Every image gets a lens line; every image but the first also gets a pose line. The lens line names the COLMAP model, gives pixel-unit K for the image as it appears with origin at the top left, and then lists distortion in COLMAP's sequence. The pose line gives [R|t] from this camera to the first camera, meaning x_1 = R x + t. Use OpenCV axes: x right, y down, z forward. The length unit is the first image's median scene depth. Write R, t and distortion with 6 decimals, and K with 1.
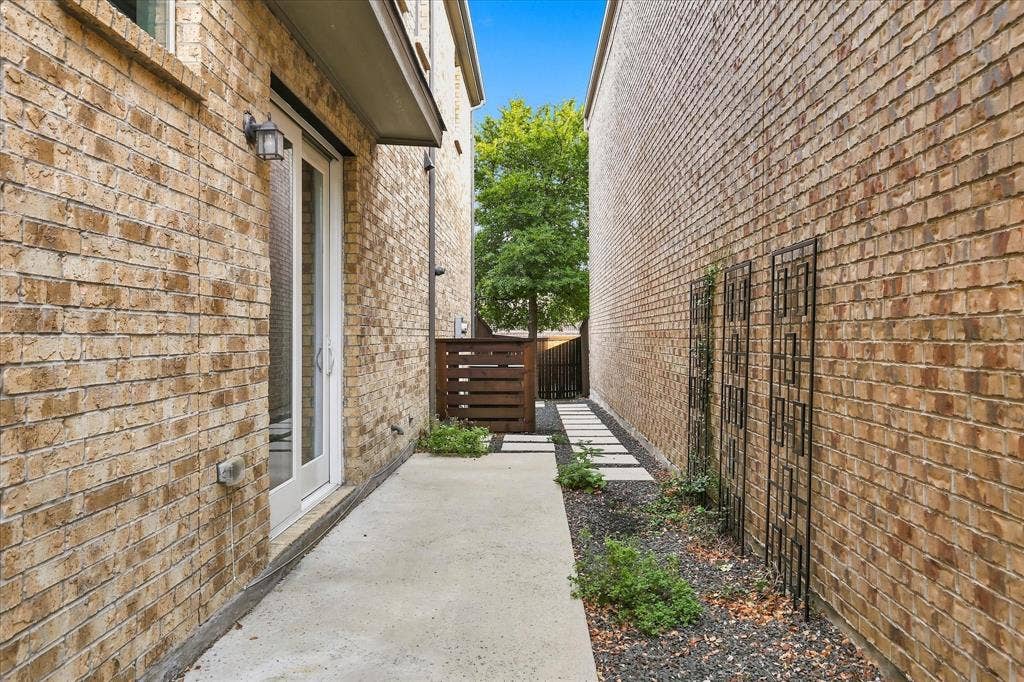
lens RADIAL K [[451.1, 0, 510.9], [0, 451.1, 345.3], [0, 0, 1]] dist [0.010241, 0.000138]
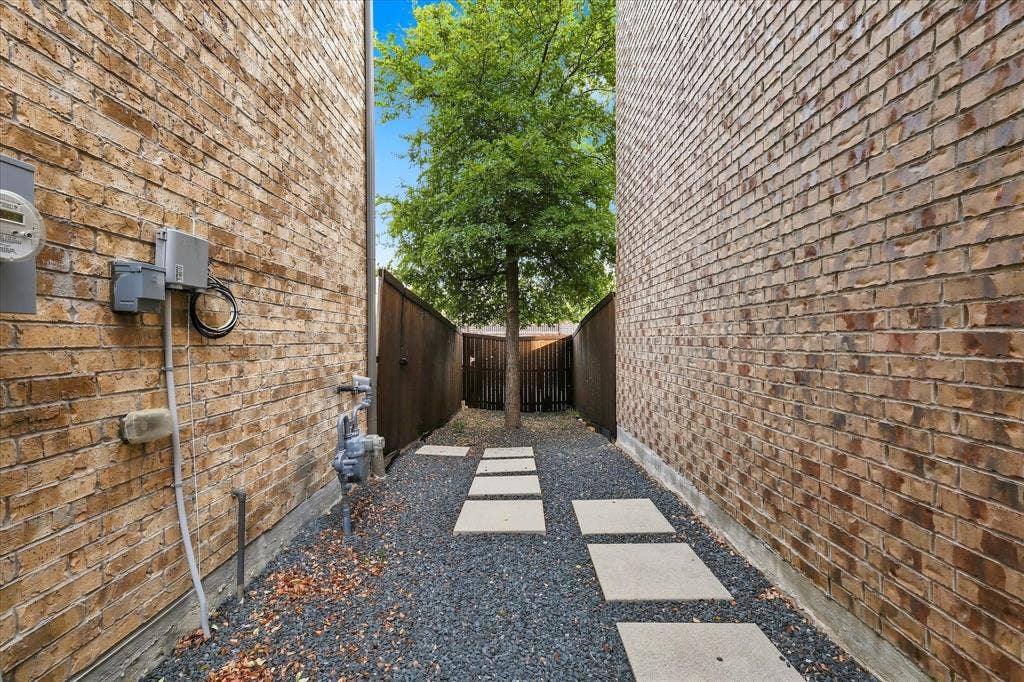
lens RADIAL K [[451.1, 0, 512.8], [0, 451.1, 341.4], [0, 0, 1]] dist [0.010241, 0.000138]
pose [[0.998642, -0.014241, 0.050110, 0.012260], [0.014611, 0.999869, -0.007012, -0.003407], [-0.050004, 0.007735, 0.998719, 0.284319]]
